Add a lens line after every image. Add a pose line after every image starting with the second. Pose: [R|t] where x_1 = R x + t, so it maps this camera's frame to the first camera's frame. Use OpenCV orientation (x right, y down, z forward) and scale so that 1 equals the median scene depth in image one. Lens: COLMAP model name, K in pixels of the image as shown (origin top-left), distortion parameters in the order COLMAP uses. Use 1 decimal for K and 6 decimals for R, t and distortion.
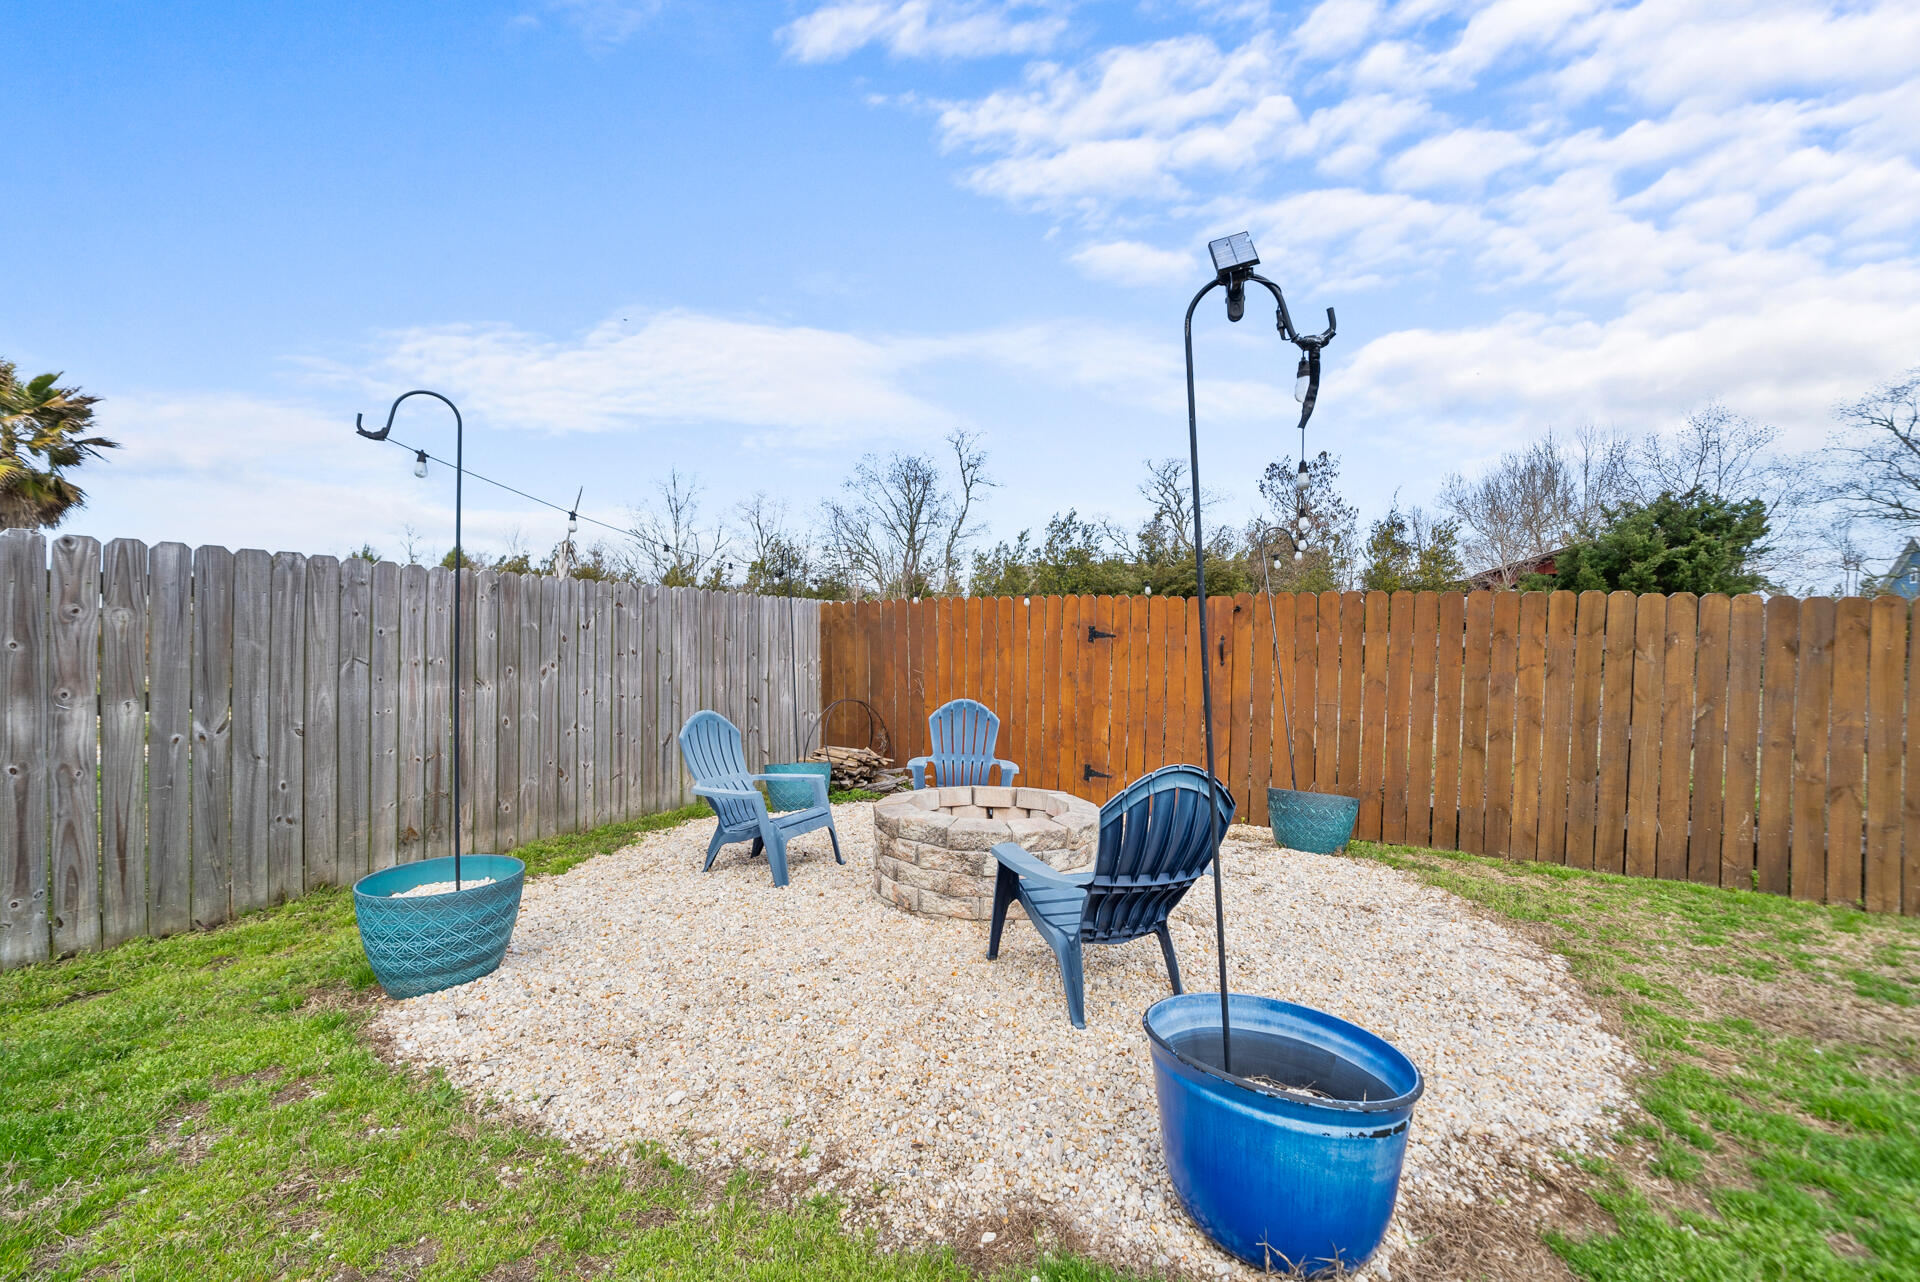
lens RADIAL K [[778.2, 0, 938.4], [0, 778.2, 642.6], [0, 0, 1]] dist [-0.001156, 0.000294]
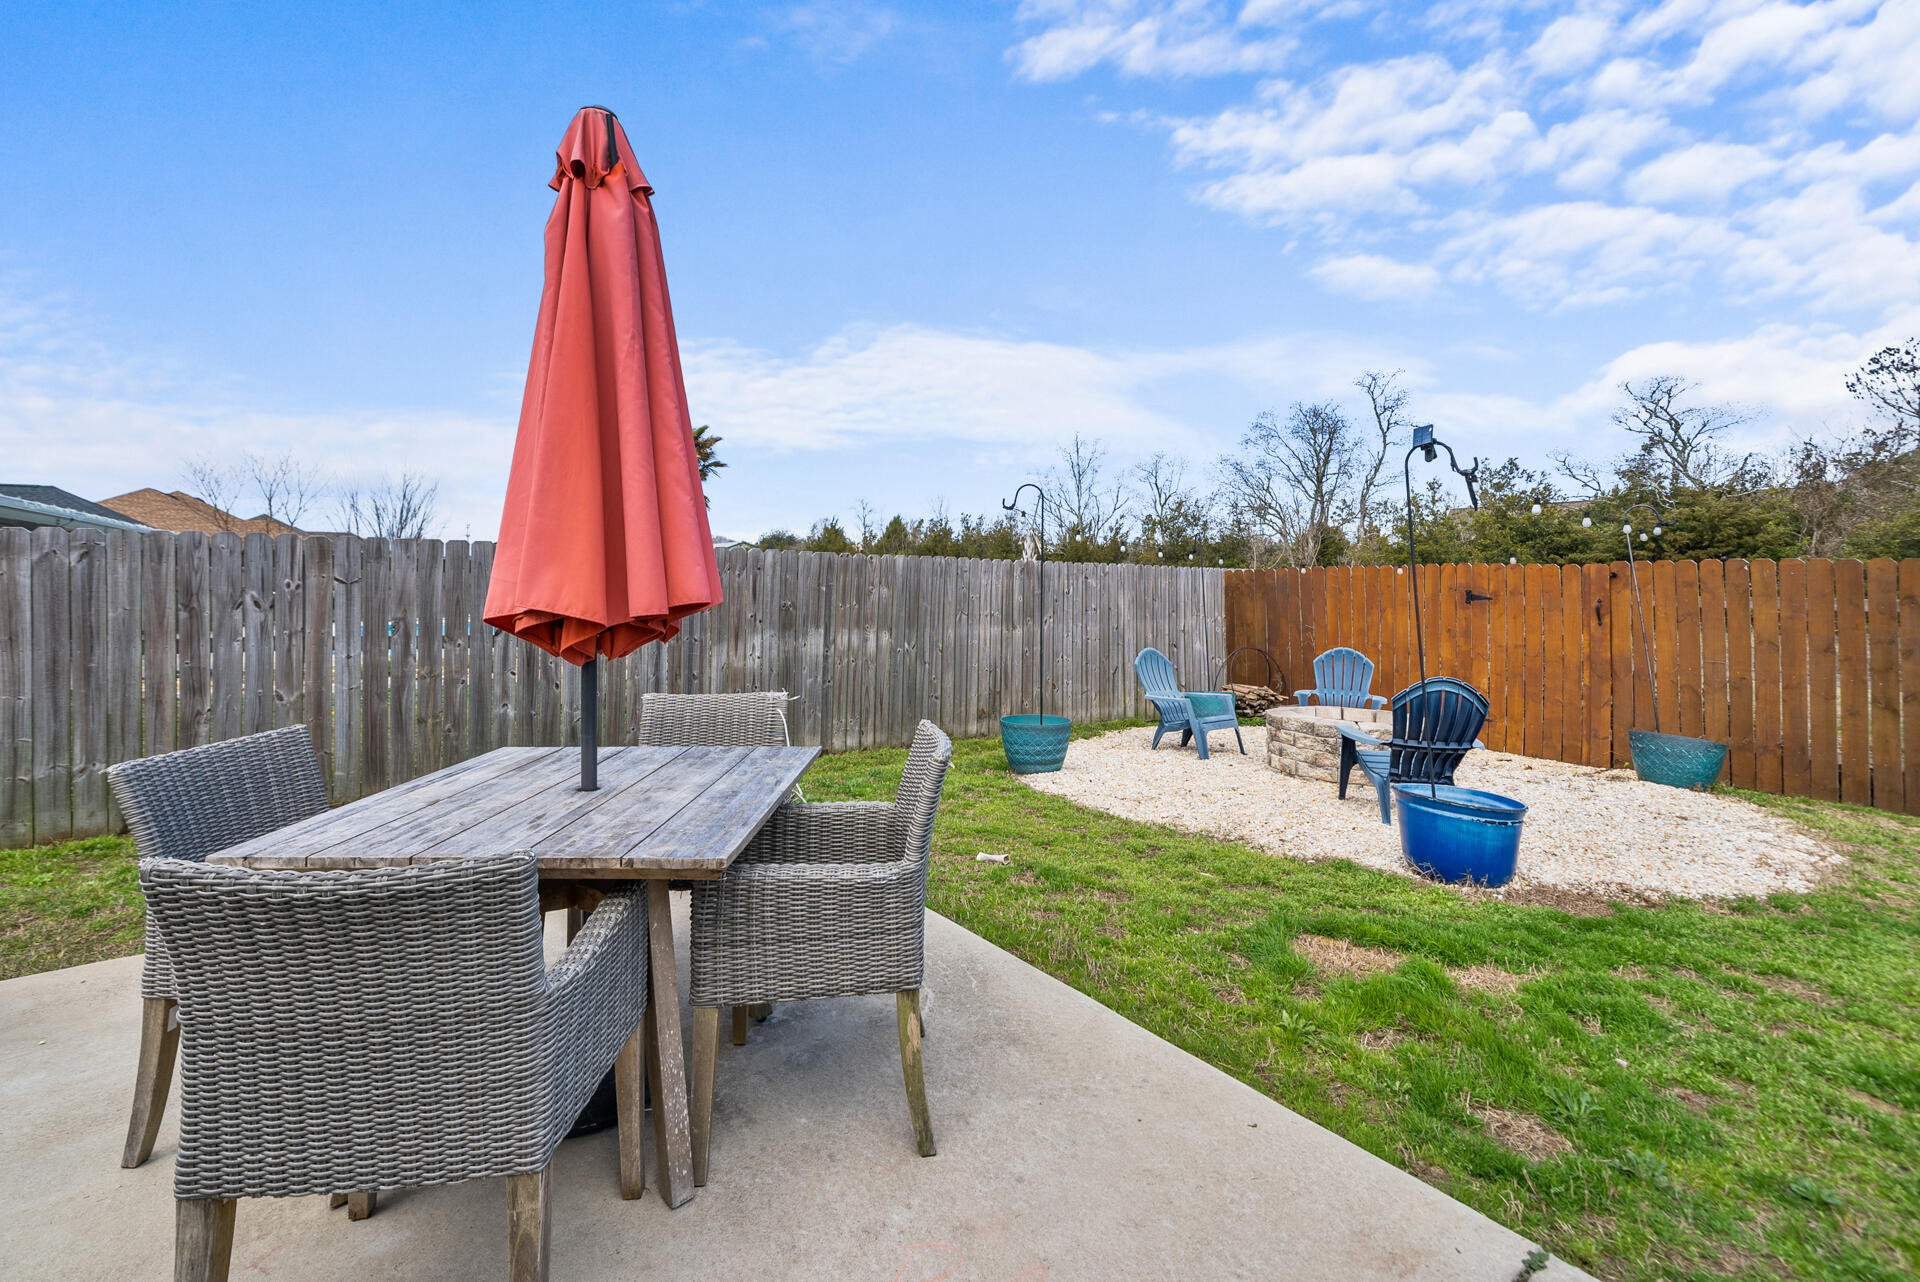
lens RADIAL K [[813.3, 0, 940.3], [0, 813.3, 554.1], [0, 0, 1]] dist [-0.000239, -0.000020]
pose [[0.886868, -0.022509, -0.461475, 0.073730], [-0.002033, 0.998613, -0.052614, -0.011545], [0.462019, 0.047600, 0.885592, -0.572081]]
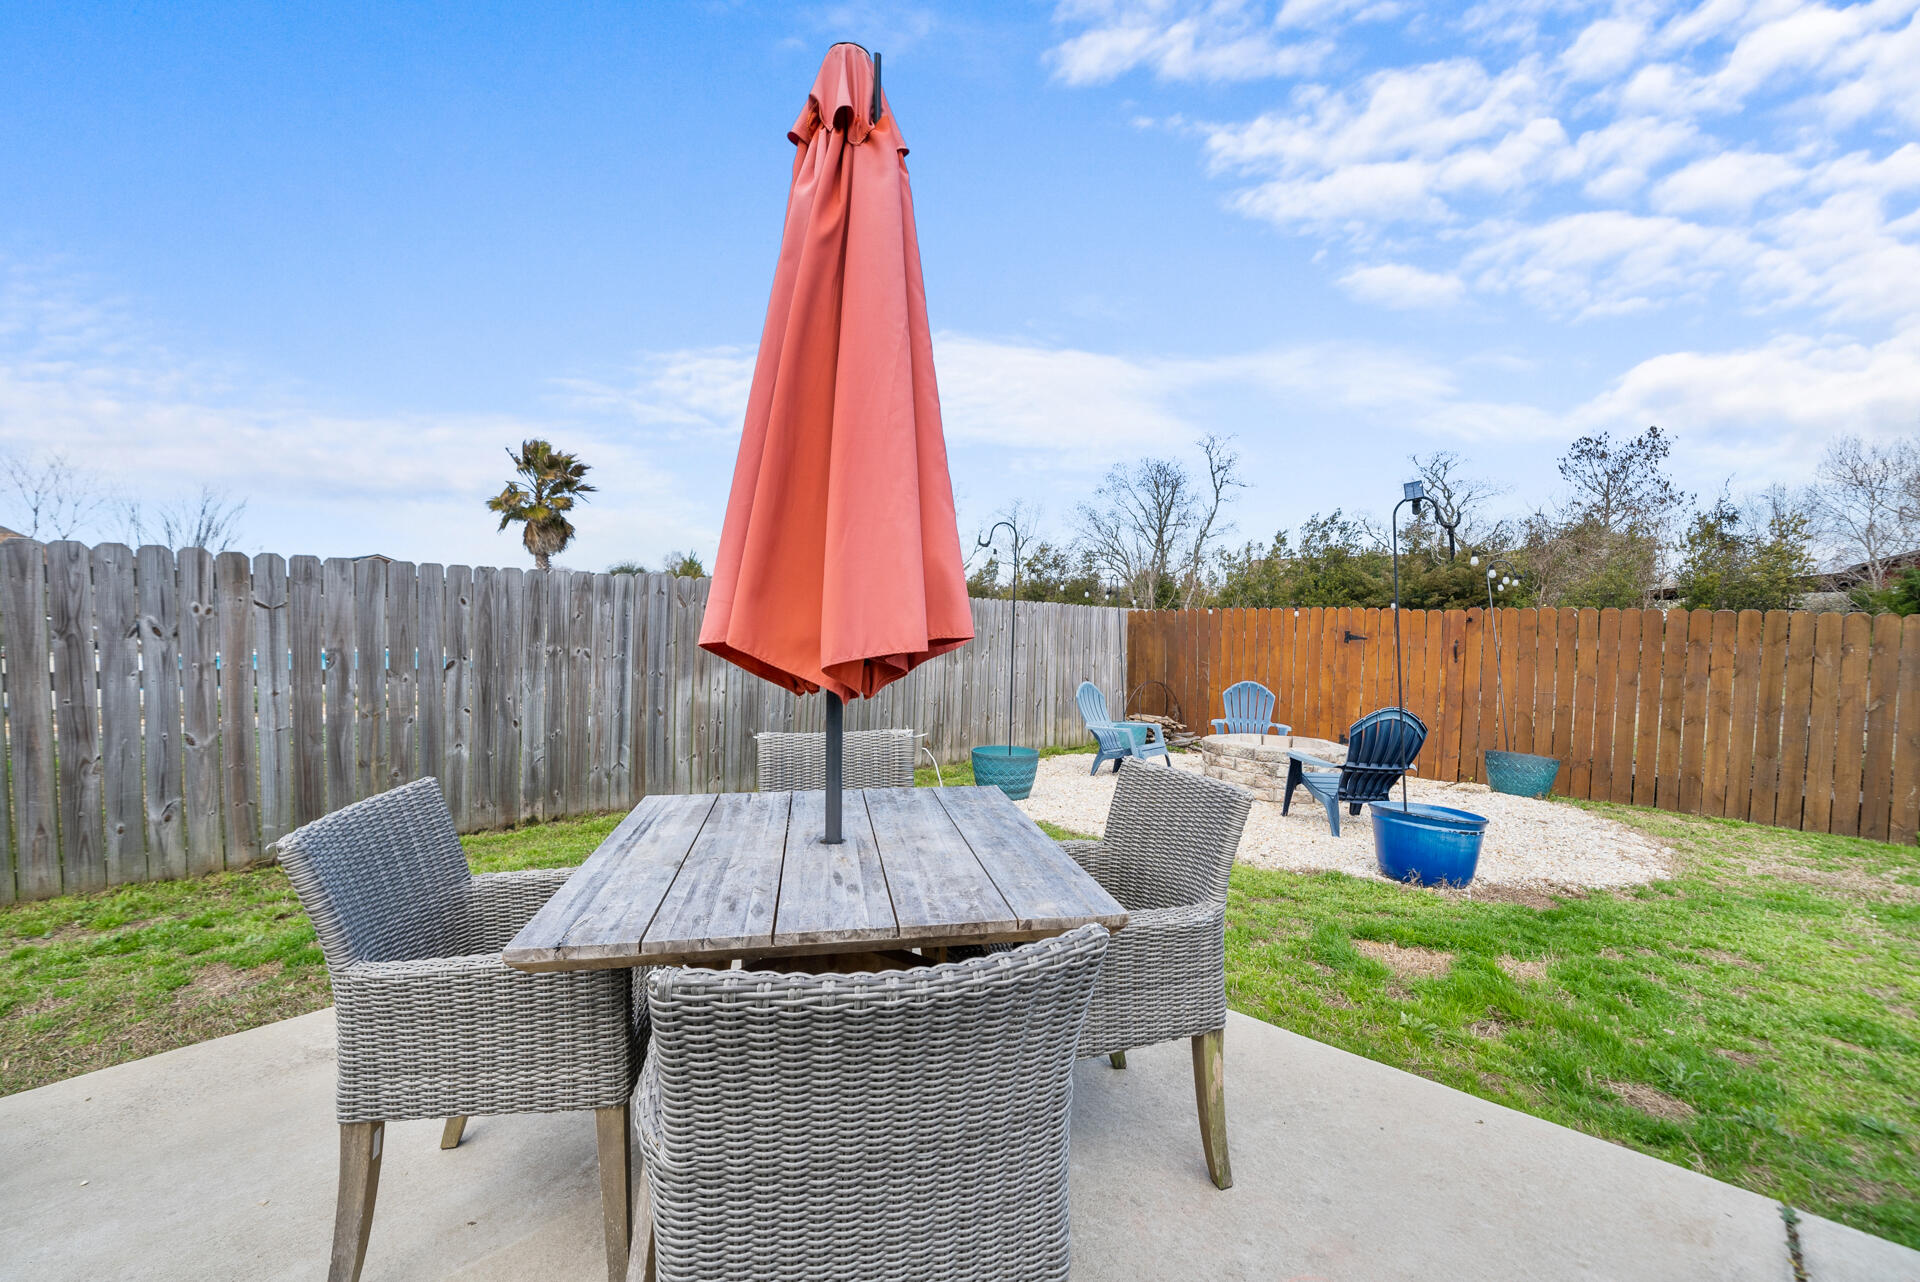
lens RADIAL K [[778.2, 0, 938.4], [0, 778.2, 642.6], [0, 0, 1]] dist [-0.001156, 0.000294]
pose [[0.958523, 0.015603, -0.284587, -0.120449], [-0.012954, 0.999854, 0.011186, -0.008945], [0.284720, -0.007036, 0.958585, -0.606761]]
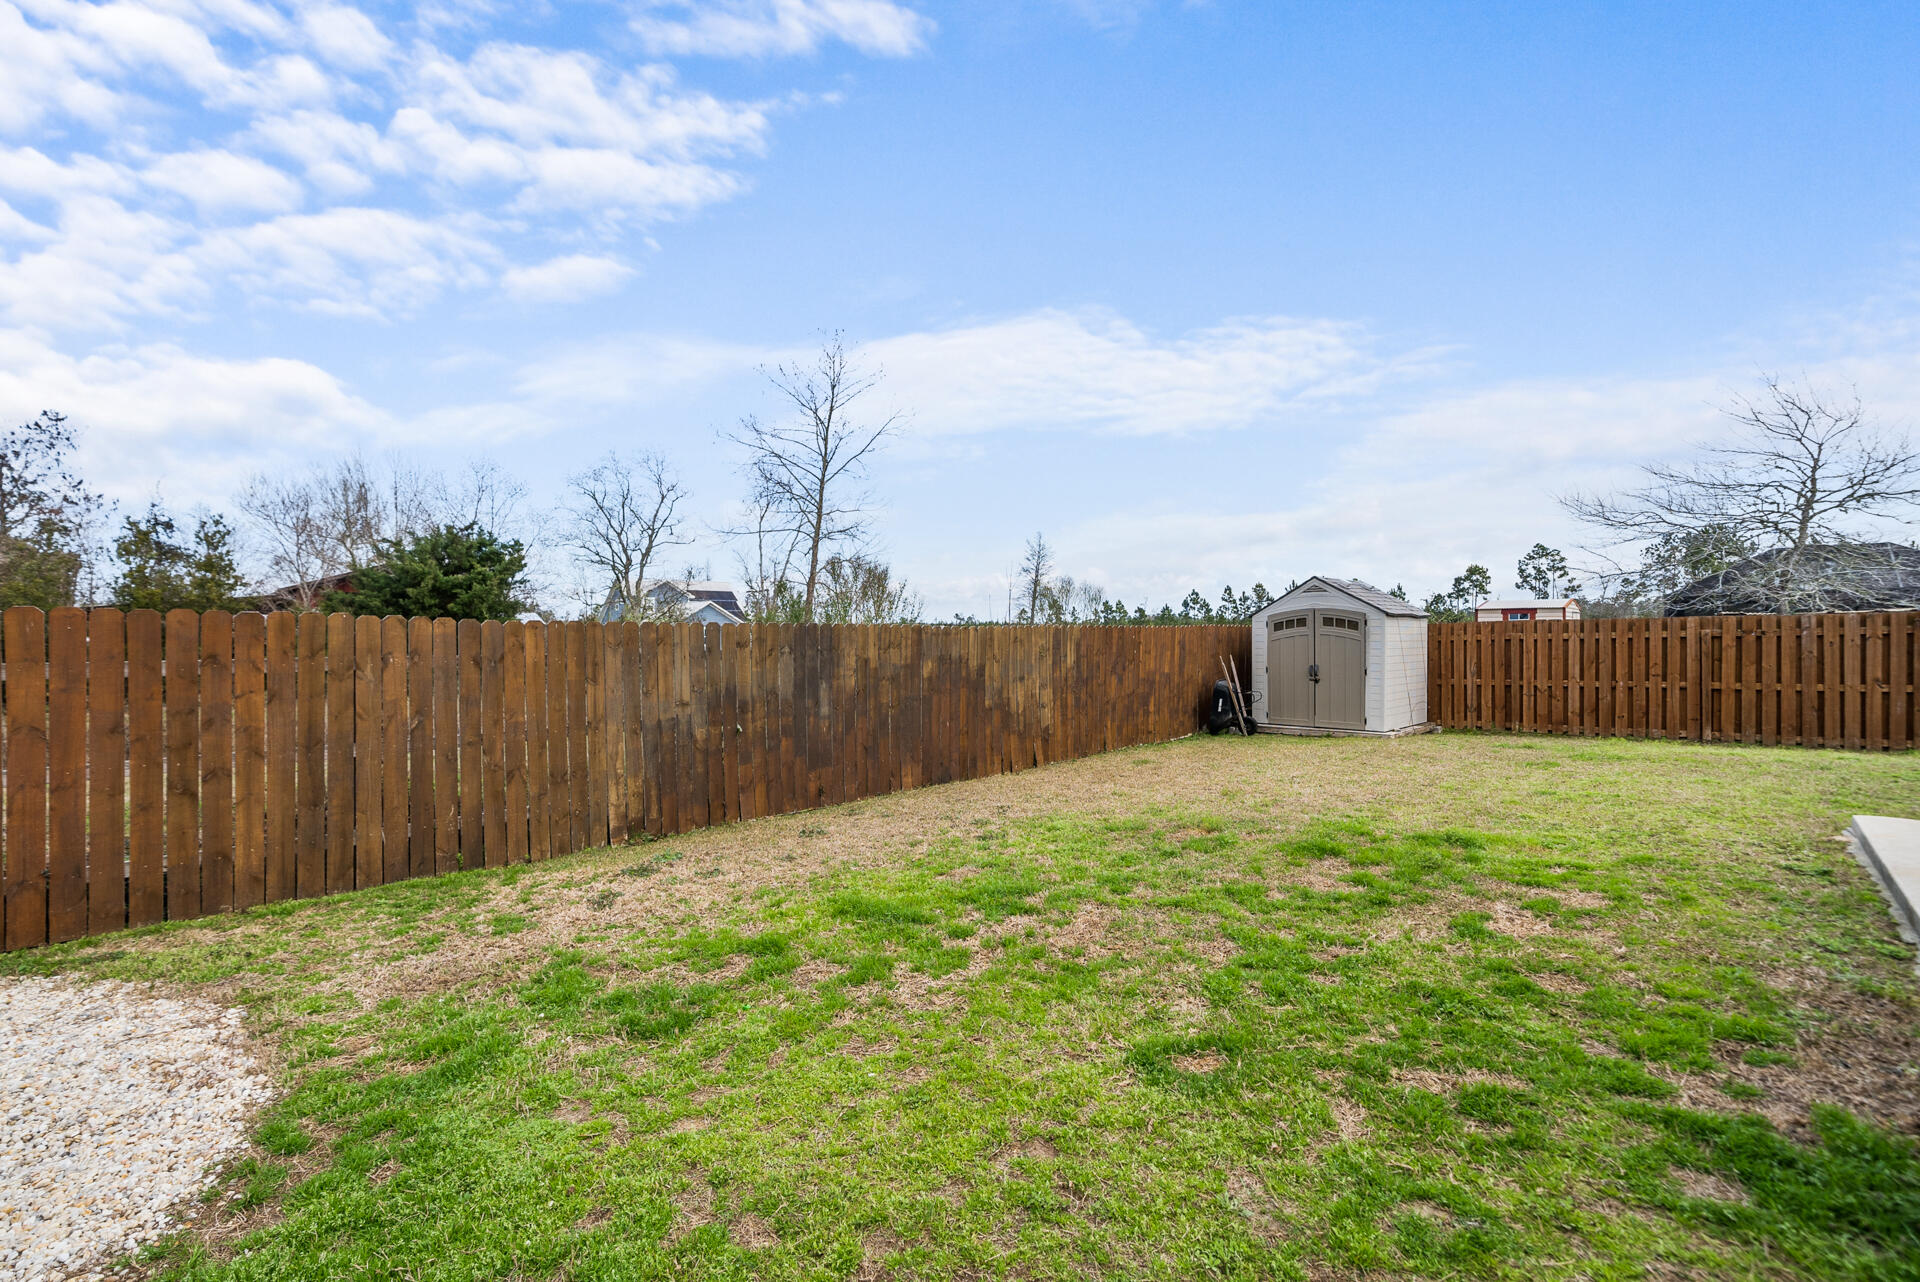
lens RADIAL K [[811.7, 0, 960.0], [0, 811.7, 641.0], [0, 0, 1]] dist [-0.004018, -0.000373]
pose [[0.276271, -0.013340, 0.960987, 0.078474], [0.039791, 0.999205, 0.002432, 0.000210], [-0.960256, 0.037567, 0.276582, -0.066991]]
